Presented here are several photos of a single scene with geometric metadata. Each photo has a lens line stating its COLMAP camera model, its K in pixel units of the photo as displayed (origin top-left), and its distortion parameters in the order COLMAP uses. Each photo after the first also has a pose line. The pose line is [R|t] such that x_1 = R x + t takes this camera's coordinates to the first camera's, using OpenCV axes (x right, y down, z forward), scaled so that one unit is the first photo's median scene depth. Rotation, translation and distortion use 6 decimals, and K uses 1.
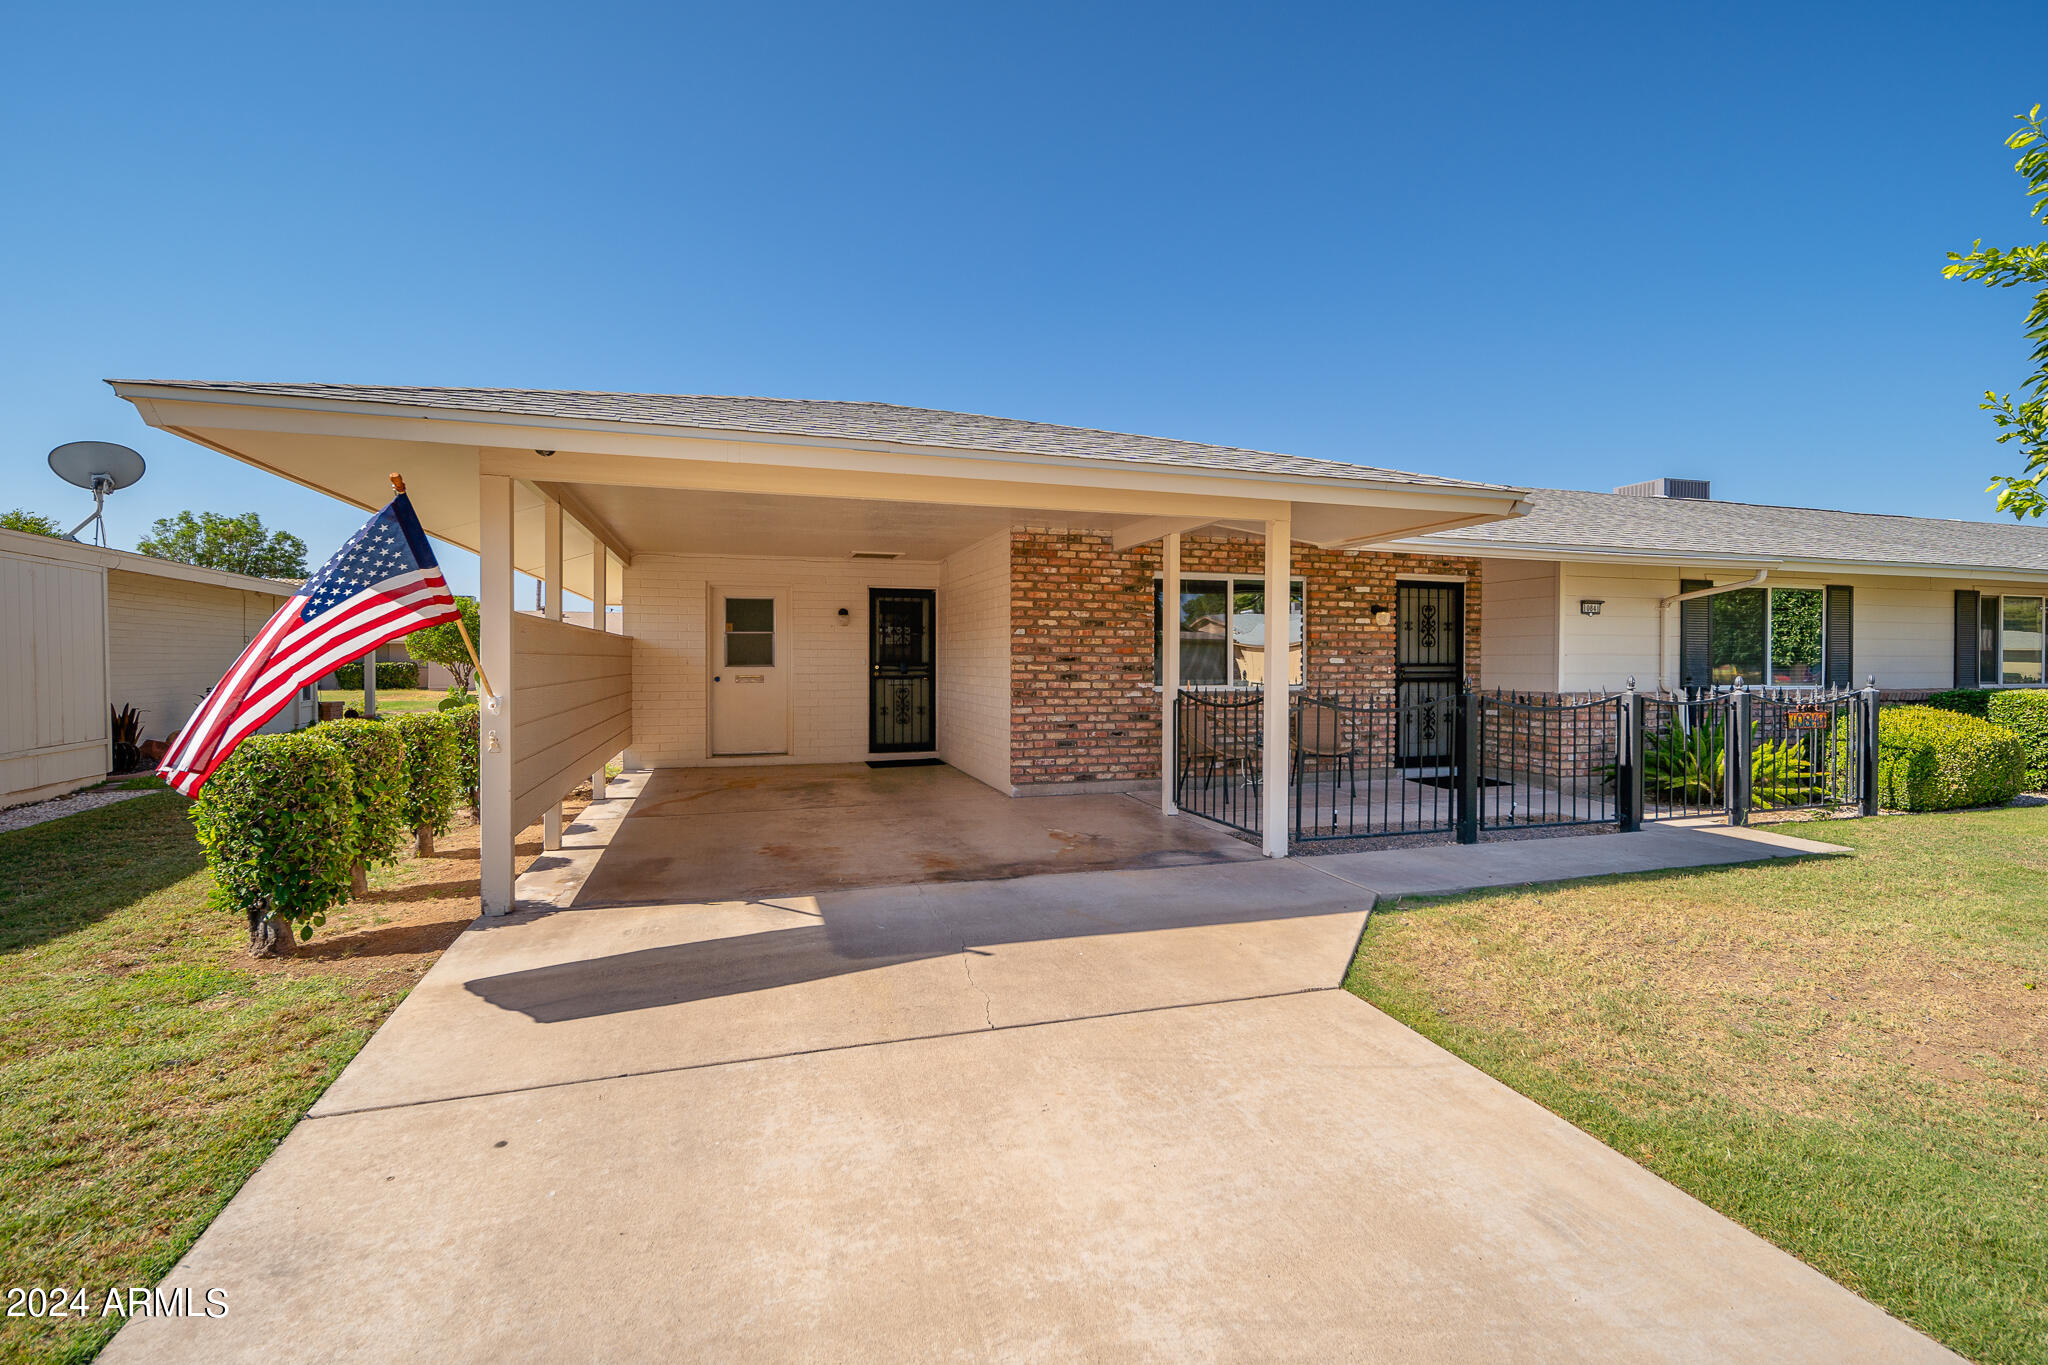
lens RADIAL K [[906.6, 0, 1024.0], [0, 906.6, 682.5], [0, 0, 1]] dist [-0.000092, 0.000080]
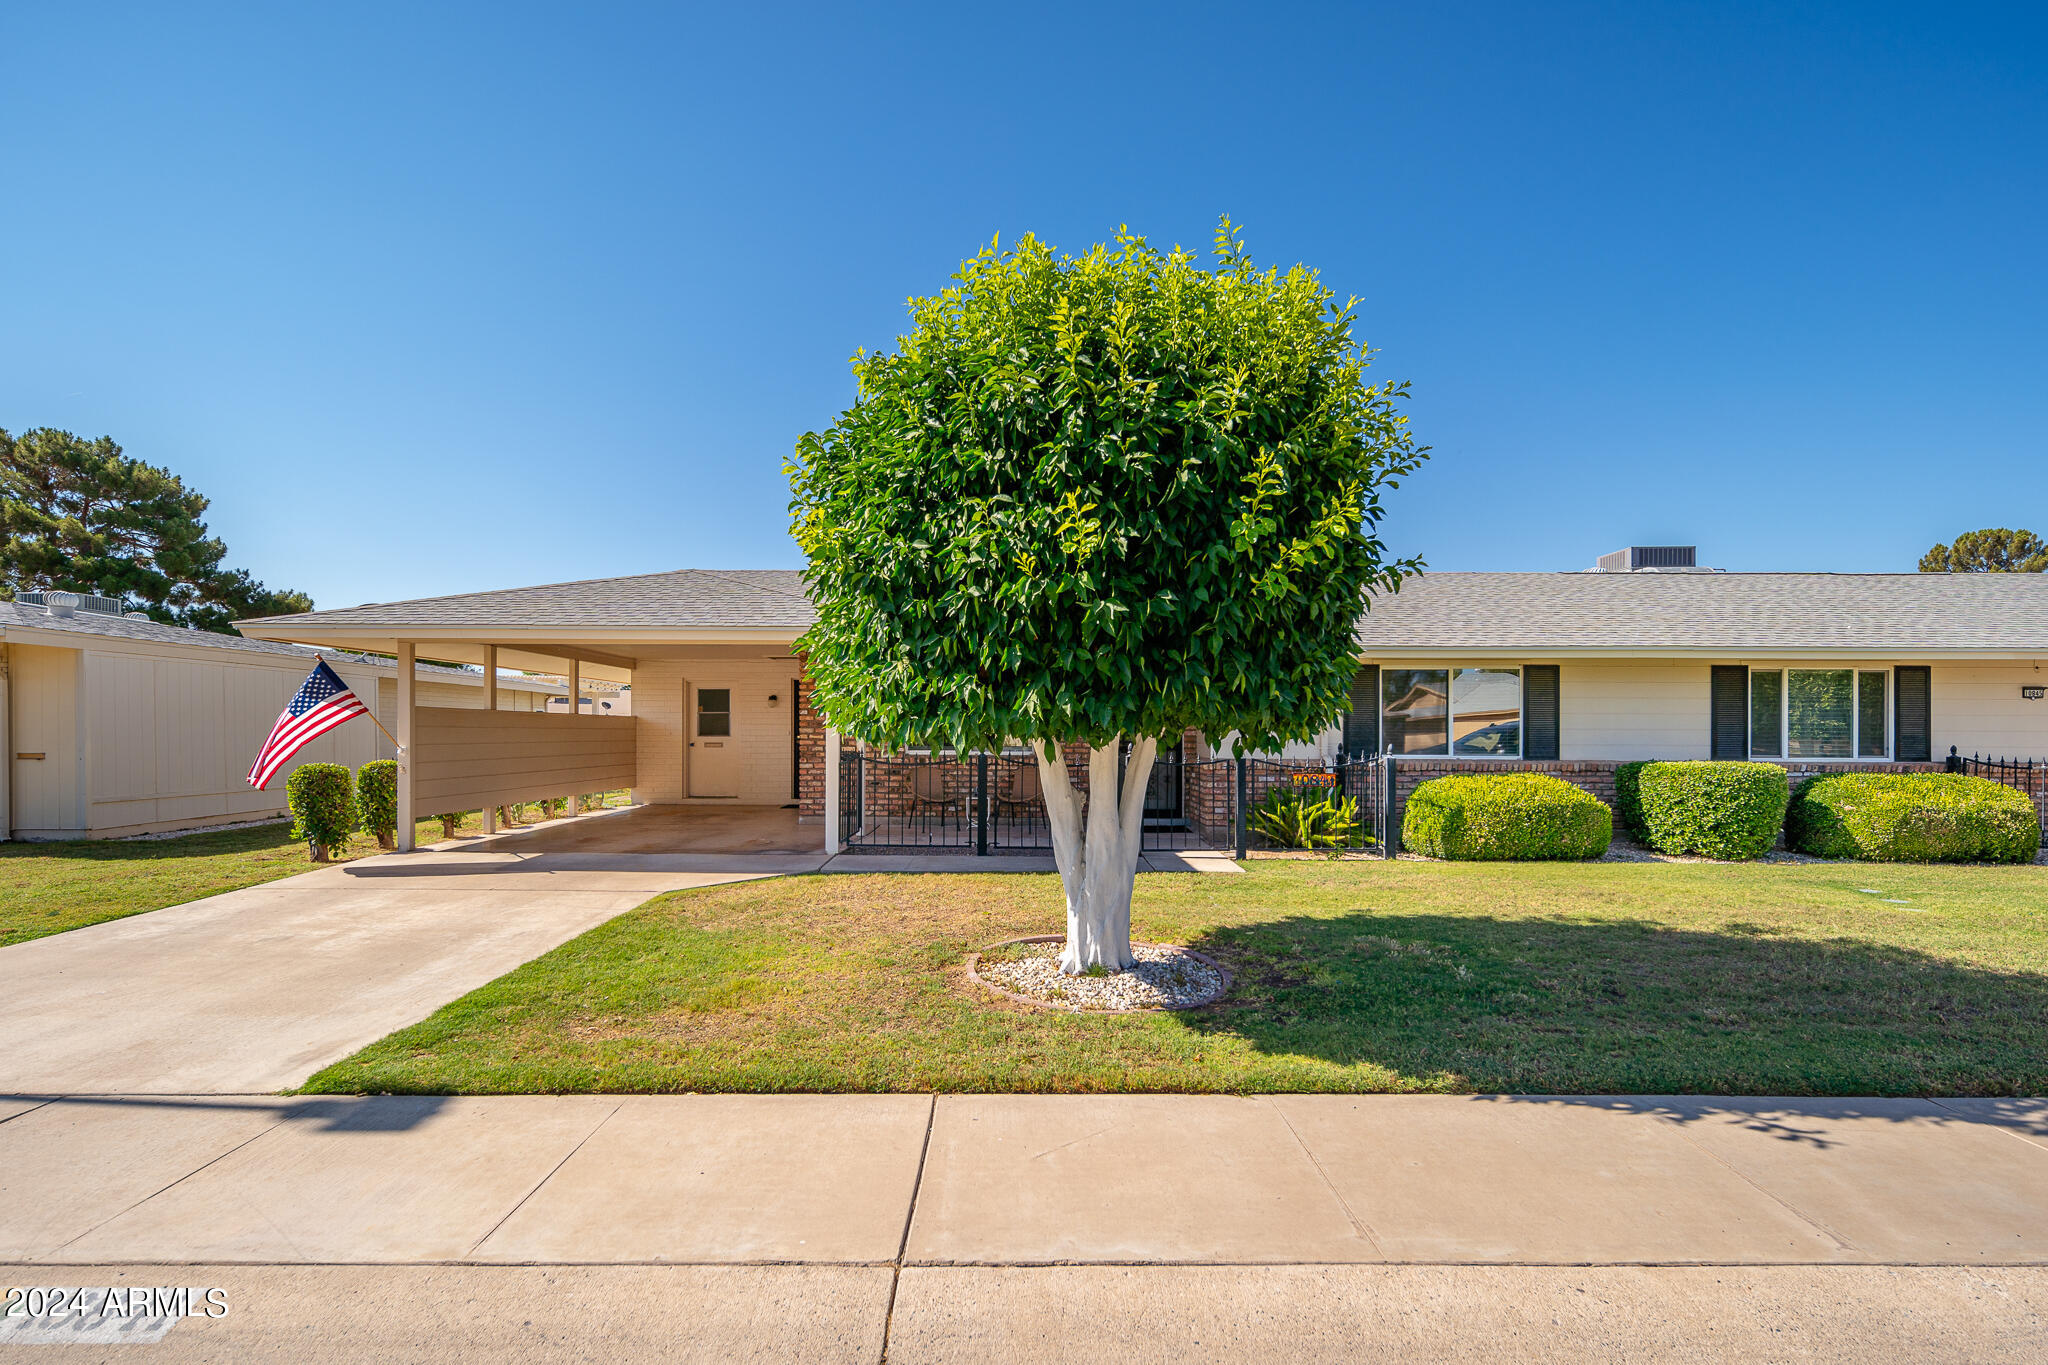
lens RADIAL K [[945.1, 0, 1019.8], [0, 945.1, 737.9], [0, 0, 1]] dist [-0.000297, -0.000040]
pose [[0.948574, 0.003962, -0.316531, 0.779131], [-0.010715, 0.999751, -0.019599, 0.011299], [0.316375, 0.021982, 0.948380, -0.336027]]
